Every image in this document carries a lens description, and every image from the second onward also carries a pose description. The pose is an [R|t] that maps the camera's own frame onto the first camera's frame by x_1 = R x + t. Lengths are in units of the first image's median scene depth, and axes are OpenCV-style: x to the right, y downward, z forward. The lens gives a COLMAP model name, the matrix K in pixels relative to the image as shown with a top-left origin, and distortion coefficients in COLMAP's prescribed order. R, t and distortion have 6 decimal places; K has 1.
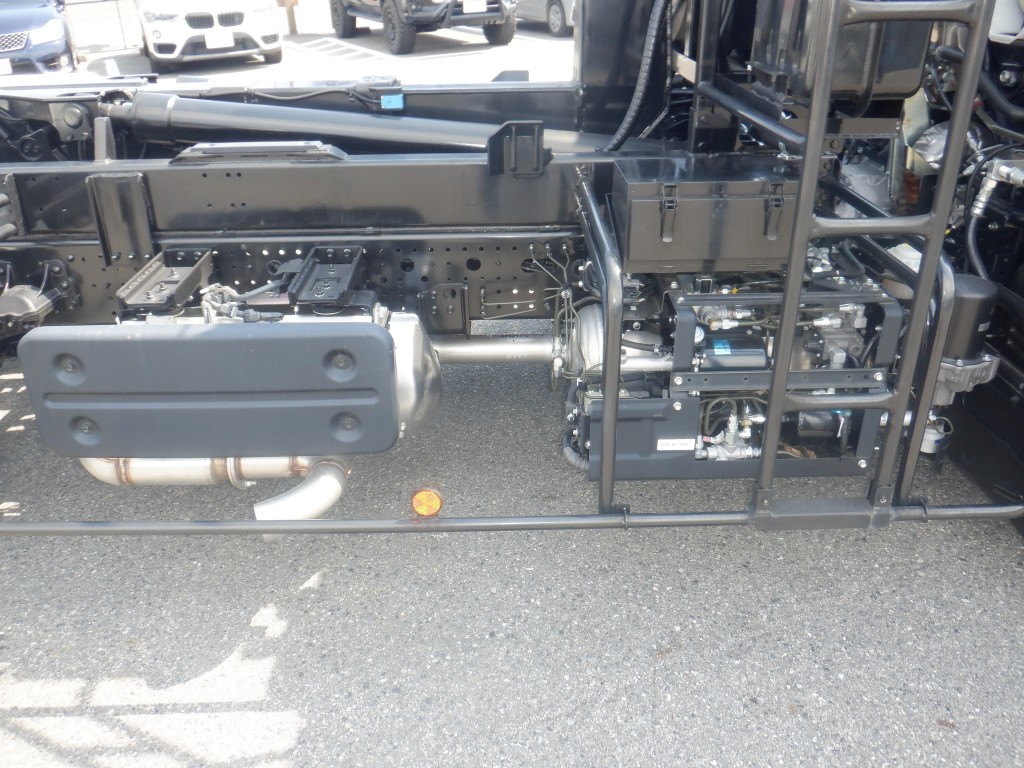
lens RADIAL K [[816.7, 0, 497.8], [0, 816.7, 356.5], [0, 0, 1]] dist [-0.031985, 0.009403]
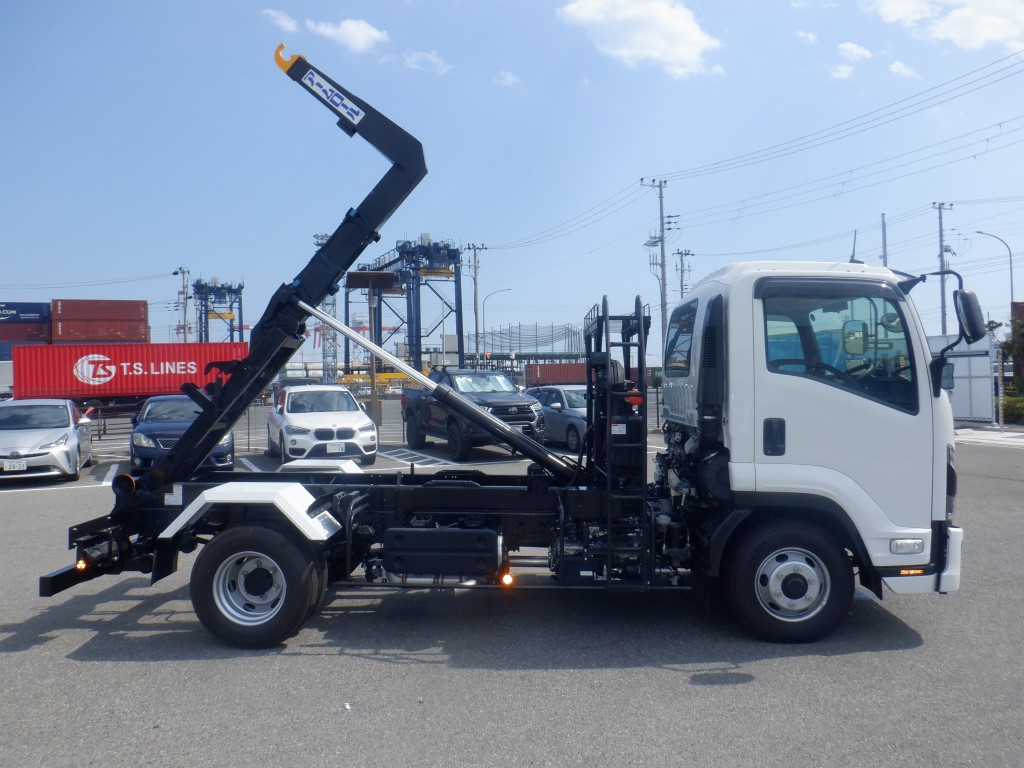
lens RADIAL K [[816.7, 0, 497.1], [0, 816.7, 375.5], [0, 0, 1]] dist [-0.031985, 0.009403]
pose [[0.998891, 0.021065, -0.042114, -0.005700], [-0.037785, 0.892277, -0.449905, 0.759287], [0.028100, 0.450997, 0.892083, -1.910463]]
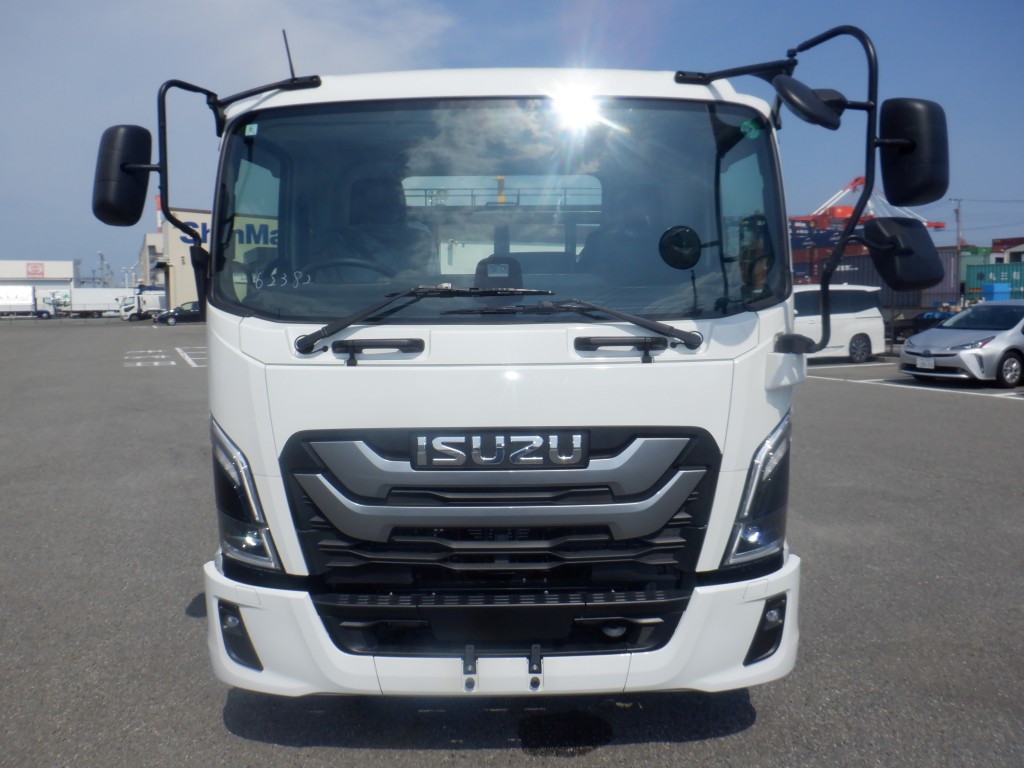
lens RADIAL K [[822.7, 0, 499.4], [0, 822.7, 364.2], [0, 0, 1]] dist [-0.010326, -0.036173]
pose [[-0.000164, 0.120536, -0.992709, 2.825776], [-0.437414, 0.892695, 0.108465, -0.759150], [0.899260, 0.434242, 0.052578, 0.987523]]
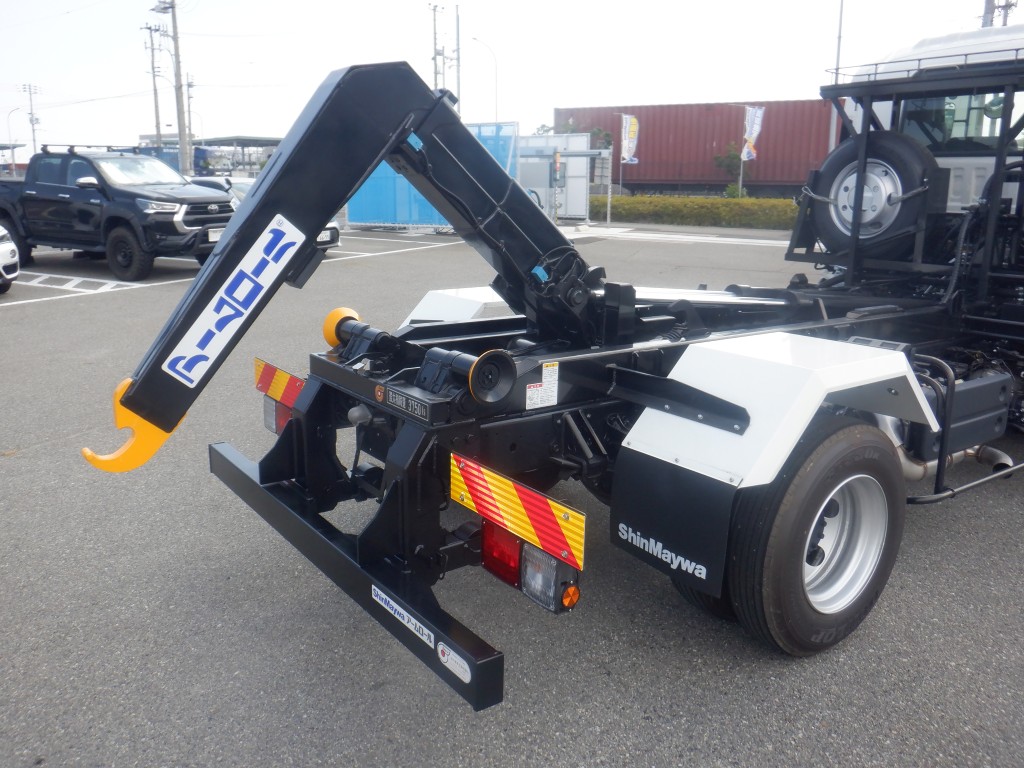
lens RADIAL K [[822.7, 0, 488.7], [0, 822.7, 364.5], [0, 0, 1]] dist [-0.010326, -0.036173]
pose [[0.820096, -0.088740, 0.565303, -2.223631], [0.225175, 0.958246, -0.176243, 0.008349], [-0.526059, 0.271828, 0.805836, -0.066848]]
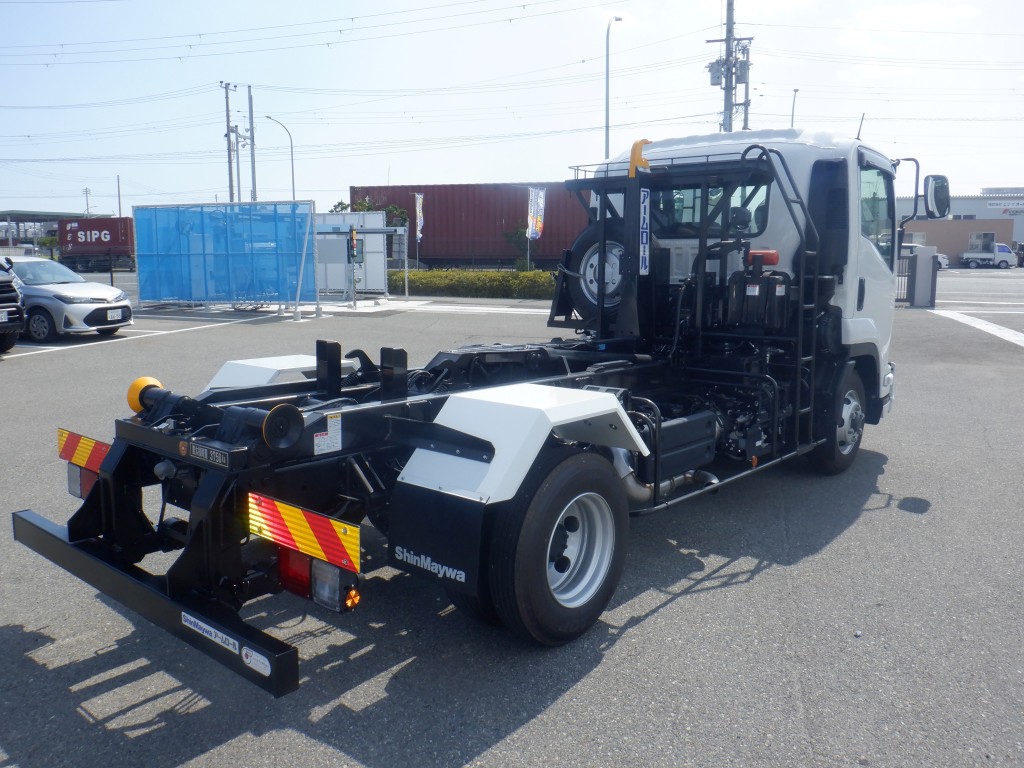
lens RADIAL K [[822.7, 0, 486.9], [0, 822.7, 372.2], [0, 0, 1]] dist [-0.010326, -0.036173]
pose [[0.665027, -0.070342, 0.743499, -2.371226], [0.310136, 0.931664, -0.189258, 0.113057], [-0.679378, 0.356448, 0.641397, -0.303270]]
